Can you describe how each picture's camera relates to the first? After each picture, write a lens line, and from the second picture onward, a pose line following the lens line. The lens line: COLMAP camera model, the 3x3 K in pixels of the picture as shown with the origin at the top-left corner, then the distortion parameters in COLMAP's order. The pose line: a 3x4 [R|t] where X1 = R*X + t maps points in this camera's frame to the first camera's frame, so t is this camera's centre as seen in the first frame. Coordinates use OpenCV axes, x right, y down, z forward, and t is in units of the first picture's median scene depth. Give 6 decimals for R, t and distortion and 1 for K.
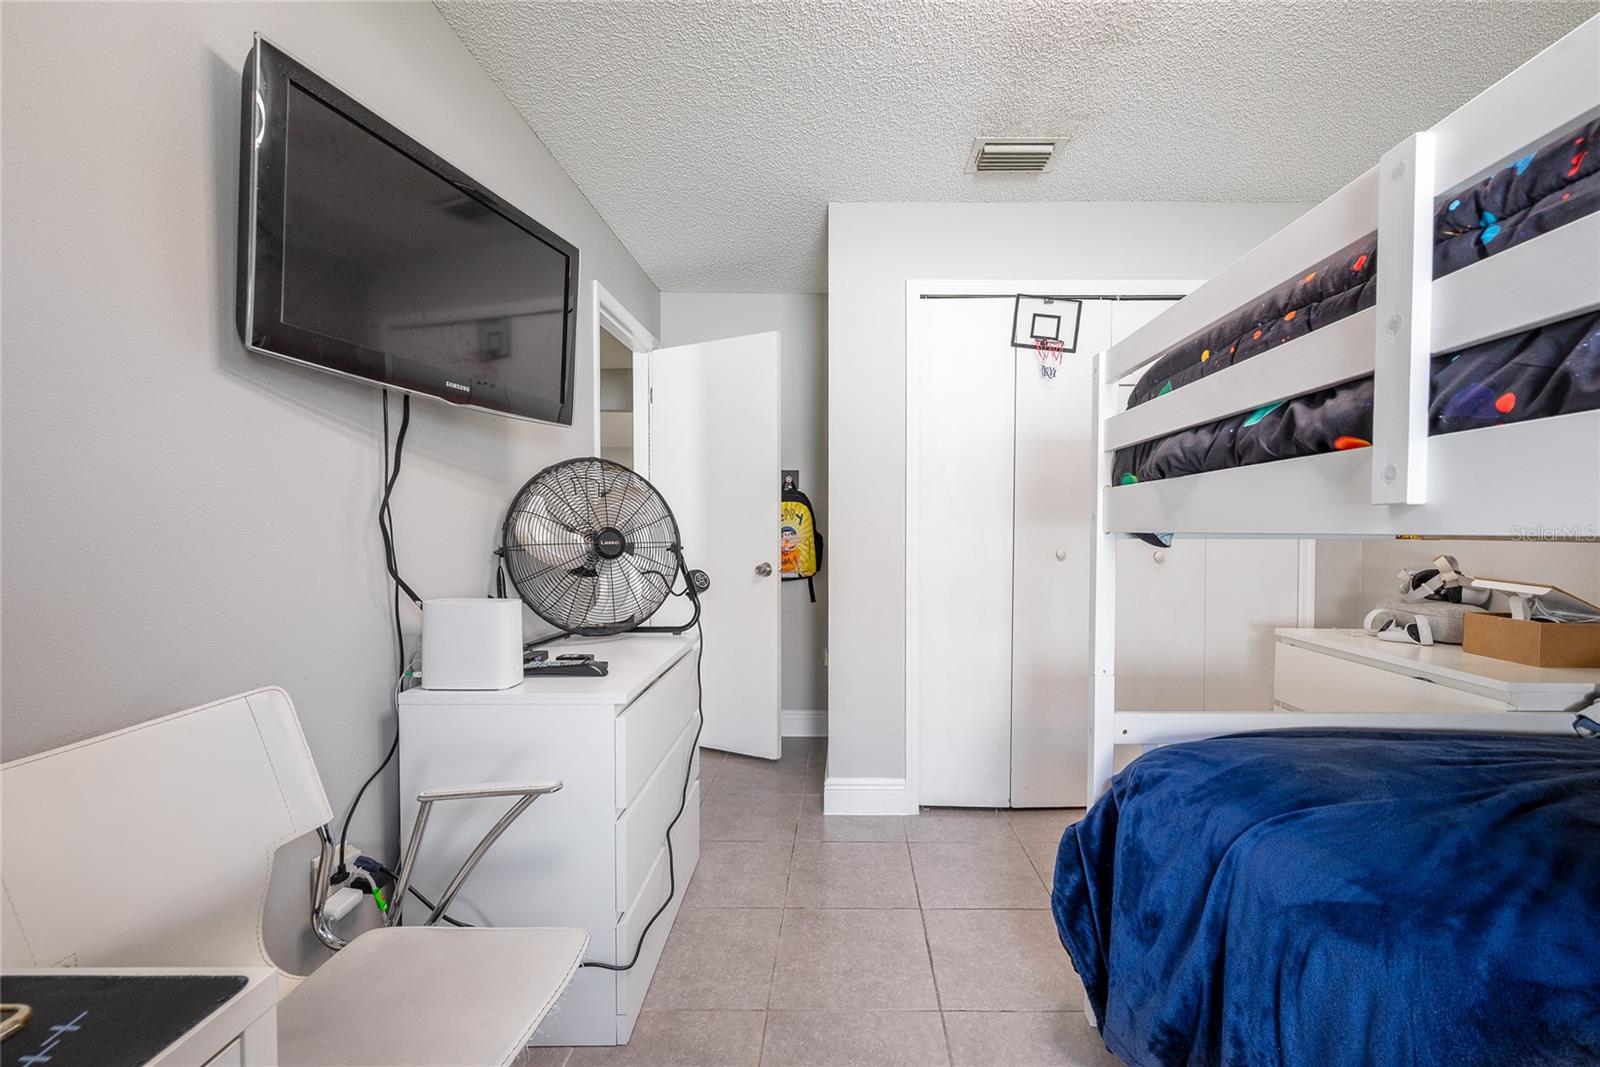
lens RADIAL K [[634.4, 0, 806.5], [0, 634.4, 538.1], [0, 0, 1]] dist [-0.001812, -0.000308]
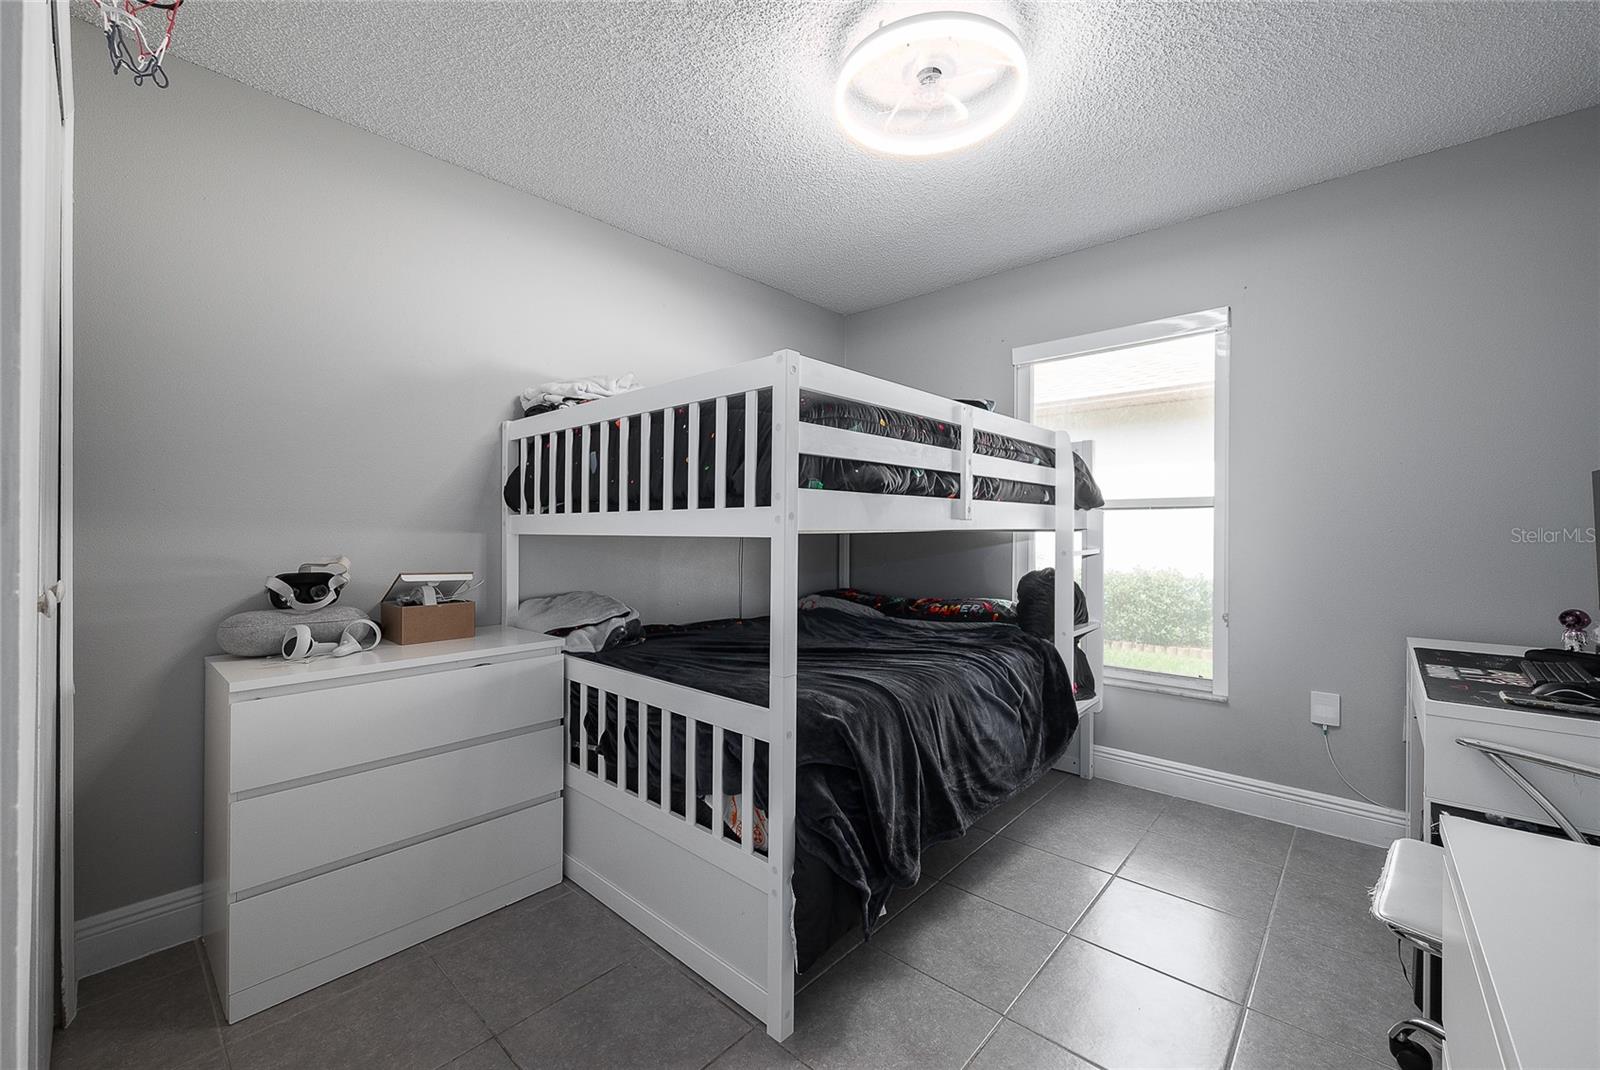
lens RADIAL K [[634.4, 0, 806.5], [0, 634.4, 539.6], [0, 0, 1]] dist [-0.001812, -0.000308]
pose [[-0.757991, -0.012686, 0.652142, -0.217864], [0.005619, 0.999647, 0.025977, -0.024259], [-0.652241, 0.023355, -0.757652, 1.846535]]
